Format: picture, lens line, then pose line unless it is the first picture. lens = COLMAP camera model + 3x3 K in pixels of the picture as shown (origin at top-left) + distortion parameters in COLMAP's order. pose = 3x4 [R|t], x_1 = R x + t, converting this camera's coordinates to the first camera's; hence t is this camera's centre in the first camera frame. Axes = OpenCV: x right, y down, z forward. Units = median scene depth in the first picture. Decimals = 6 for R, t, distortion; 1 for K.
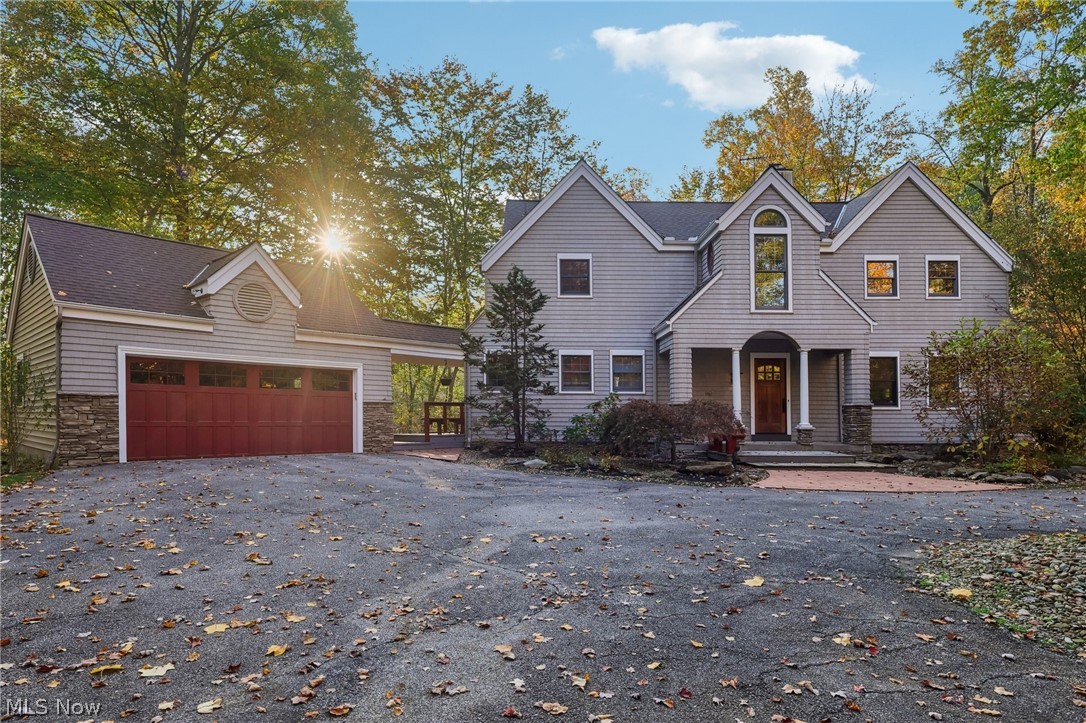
lens RADIAL K [[616.9, 0, 546.0], [0, 616.9, 363.1], [0, 0, 1]] dist [0.002080, -0.000217]
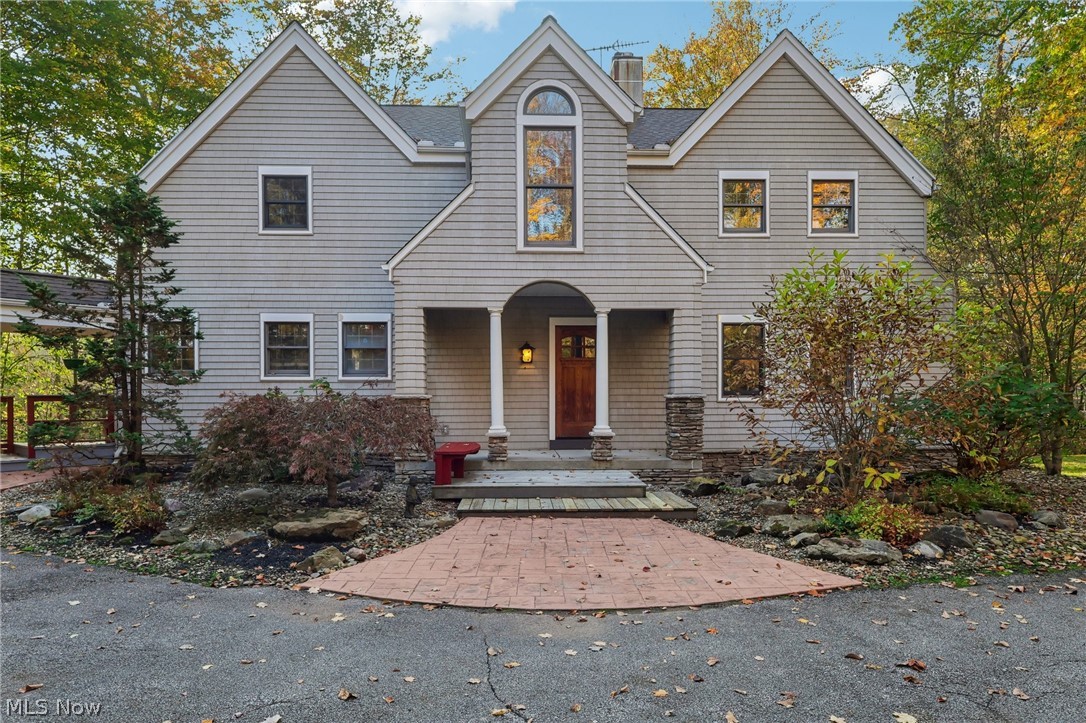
lens RADIAL K [[654.5, 0, 542.7], [0, 654.5, 358.9], [0, 0, 1]] dist [-0.003546, 0.000350]
pose [[0.999140, -0.004741, 0.041204, 0.296311], [0.003567, 0.999587, 0.028520, 0.007810], [-0.041322, -0.028348, 0.998744, 0.296443]]
